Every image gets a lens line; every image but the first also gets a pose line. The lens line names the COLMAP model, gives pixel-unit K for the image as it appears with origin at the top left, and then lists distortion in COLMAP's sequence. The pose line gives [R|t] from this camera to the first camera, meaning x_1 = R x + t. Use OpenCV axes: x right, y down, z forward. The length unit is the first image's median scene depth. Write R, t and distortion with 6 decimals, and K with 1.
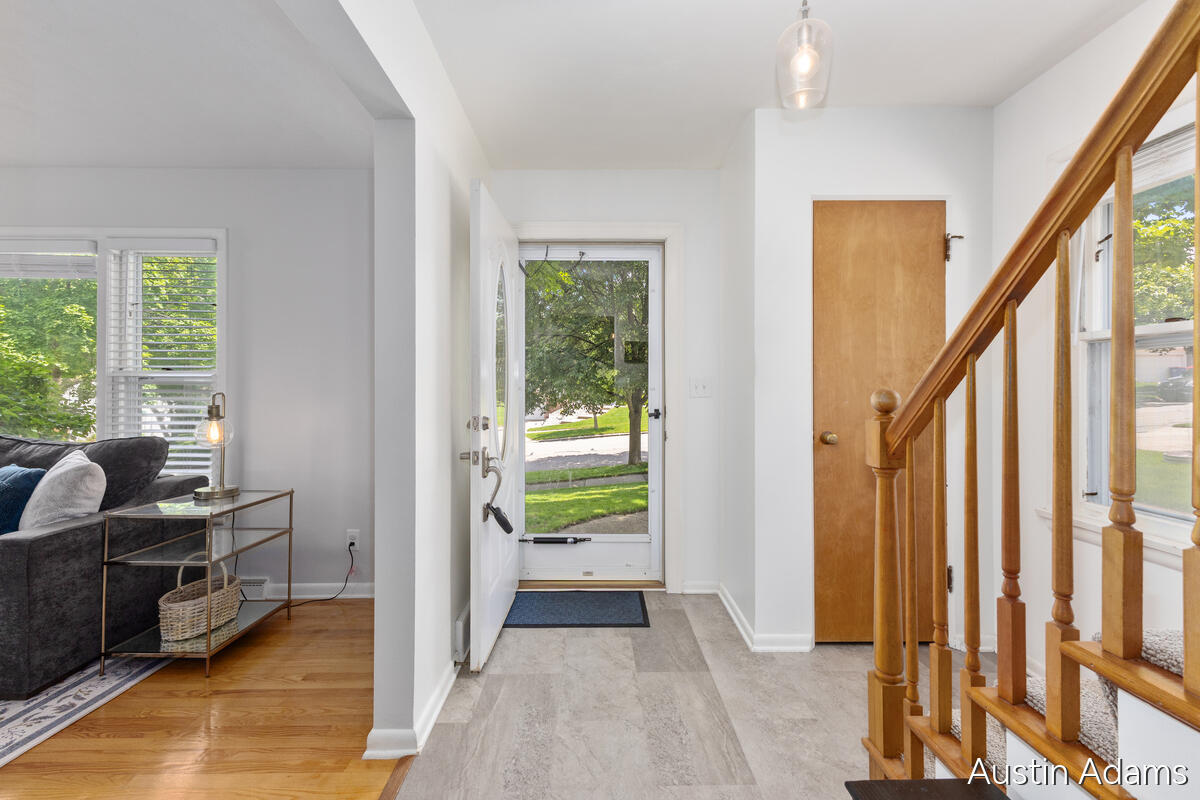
lens RADIAL K [[501.8, 0, 603.3], [0, 501.8, 390.1], [0, 0, 1]] dist [-0.002035, -0.001070]
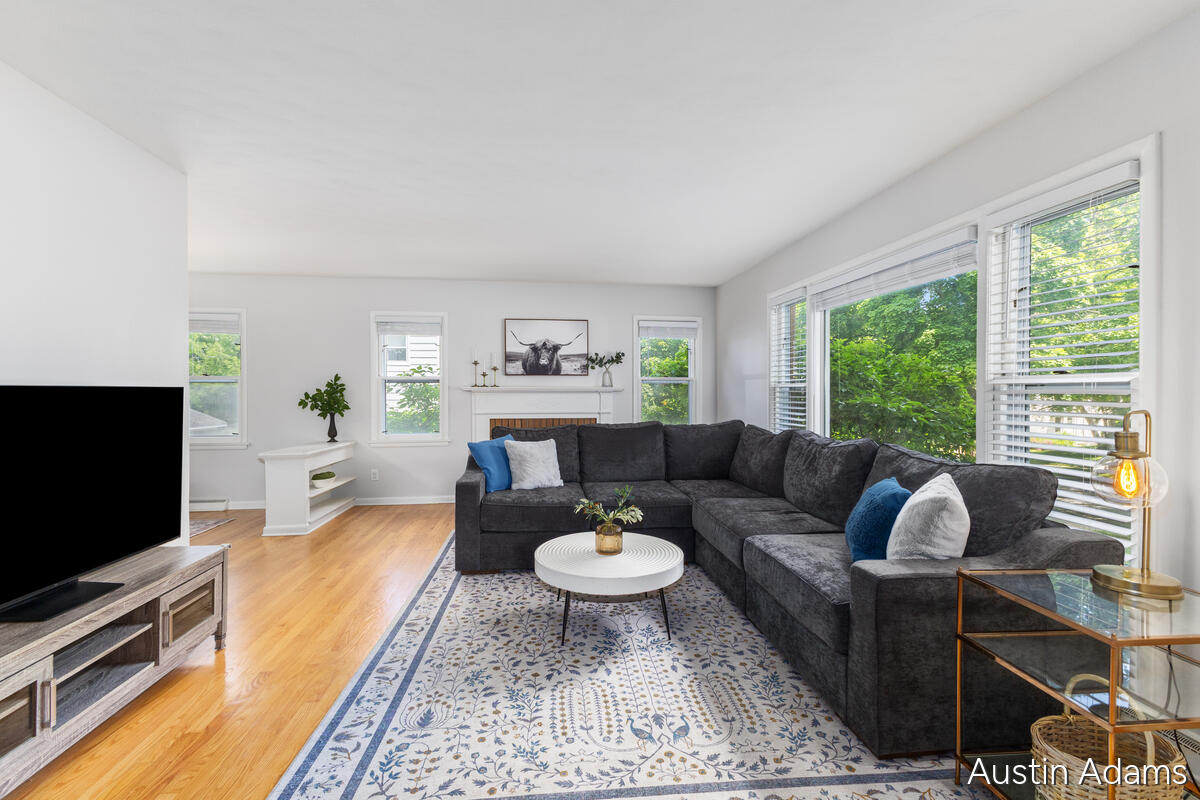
lens RADIAL K [[521.2, 0, 597.2], [0, 521.2, 389.1], [0, 0, 1]] dist [0.014671, -0.000323]
pose [[0.092910, -0.006263, -0.995655, -0.232167], [-0.005464, 0.999962, -0.006800, -0.012499], [0.995660, 0.006072, 0.092872, 0.343368]]
